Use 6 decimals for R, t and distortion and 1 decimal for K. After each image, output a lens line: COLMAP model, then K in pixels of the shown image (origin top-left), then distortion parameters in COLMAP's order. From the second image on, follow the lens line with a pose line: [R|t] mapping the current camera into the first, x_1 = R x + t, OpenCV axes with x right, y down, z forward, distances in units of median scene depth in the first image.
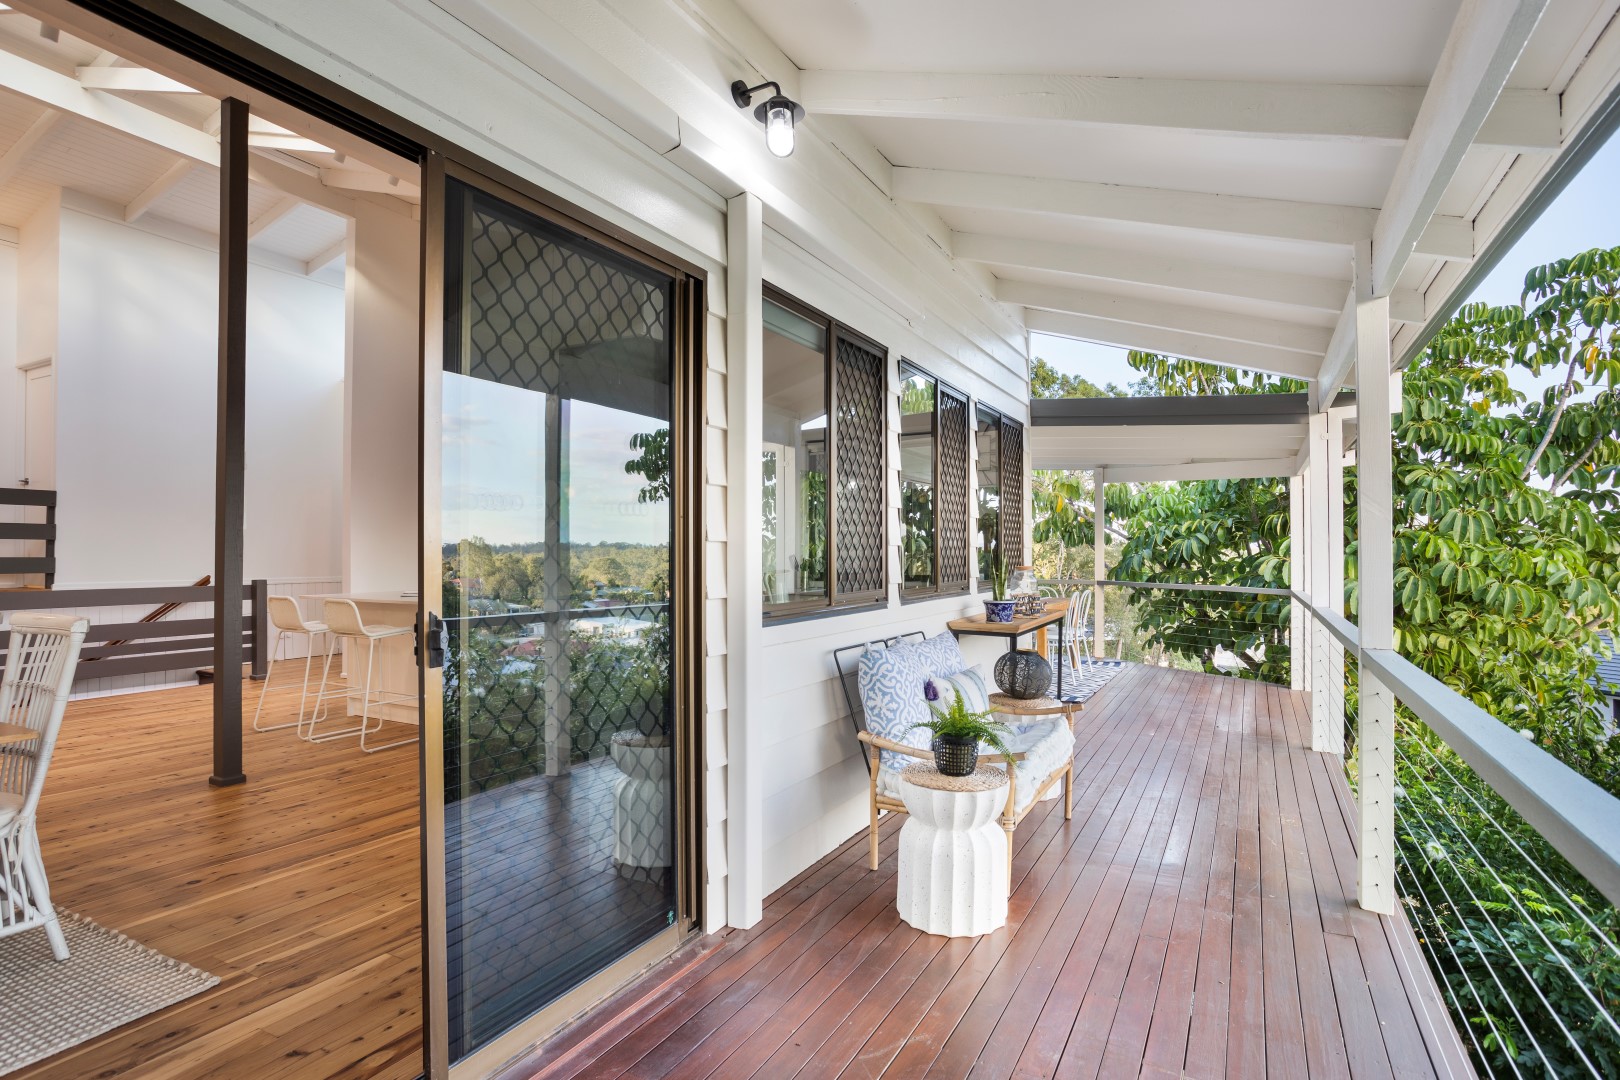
lens RADIAL K [[816.7, 0, 821.2], [0, 816.7, 545.2], [0, 0, 1]] dist [-0.002688, -0.000019]
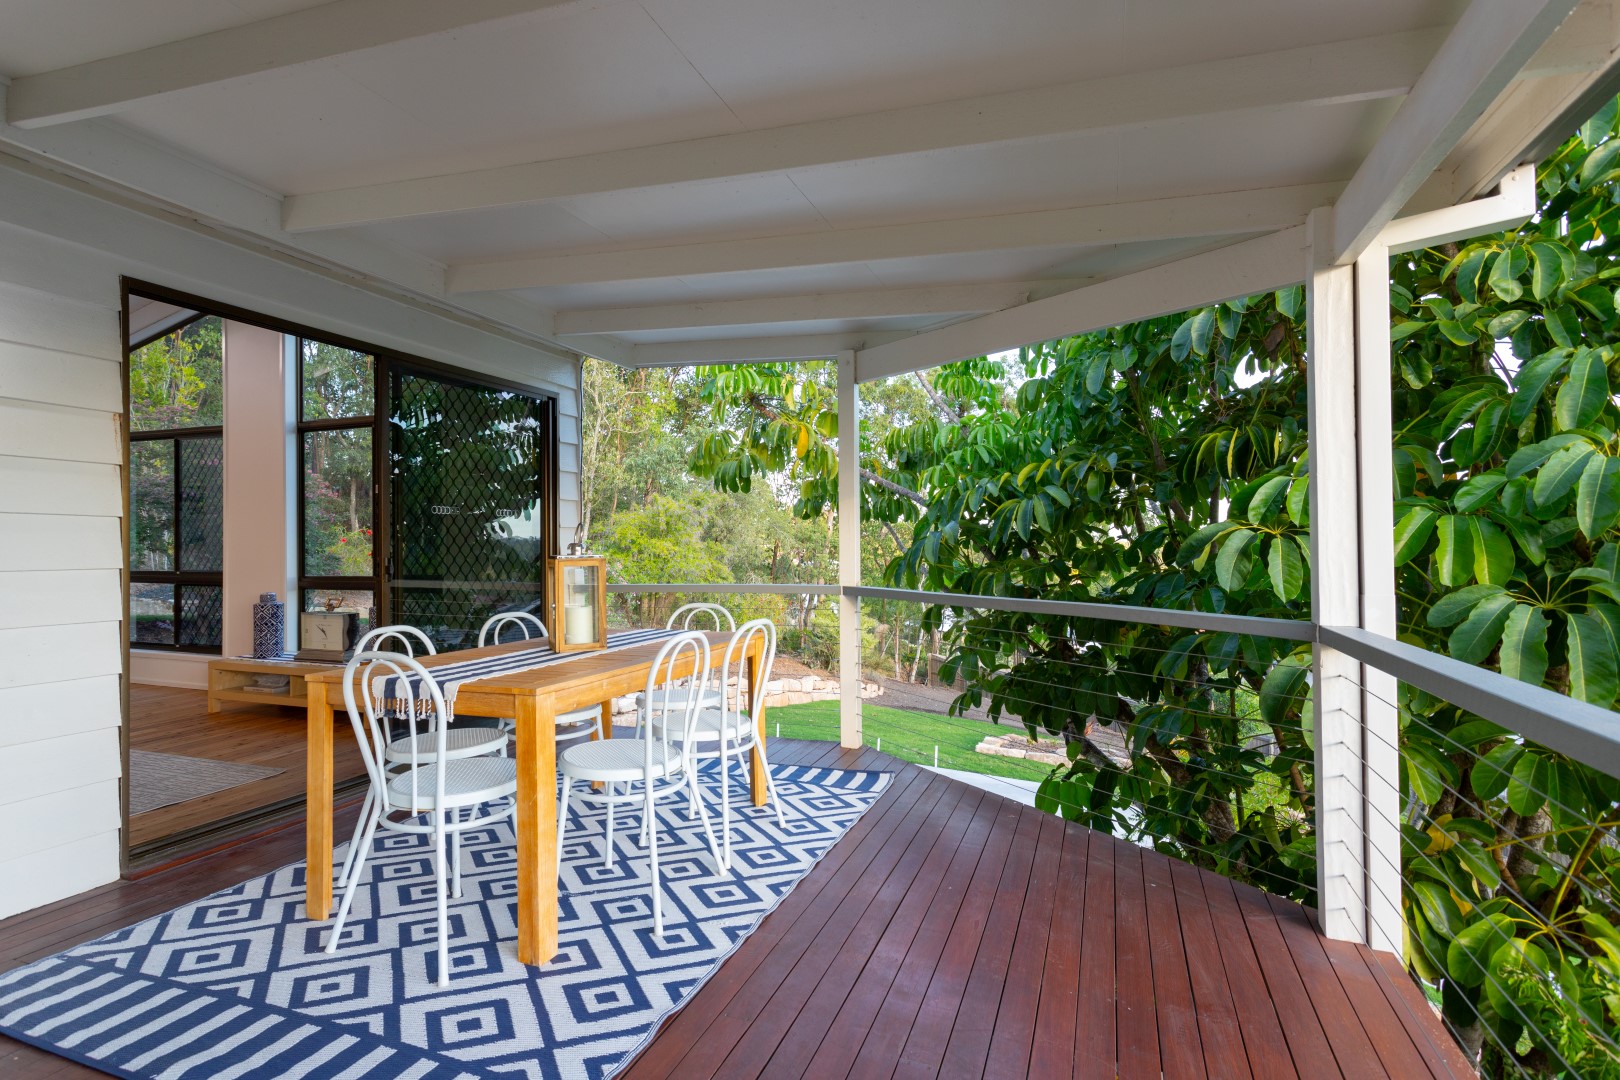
lens RADIAL K [[816.7, 0, 801.2], [0, 816.7, 541.1], [0, 0, 1]] dist [-0.002688, -0.000019]
pose [[0.992606, -0.006735, 0.121194, 0.241844], [0.007077, 0.999972, -0.002390, 0.017079], [-0.121175, 0.003230, 0.992626, 0.504541]]
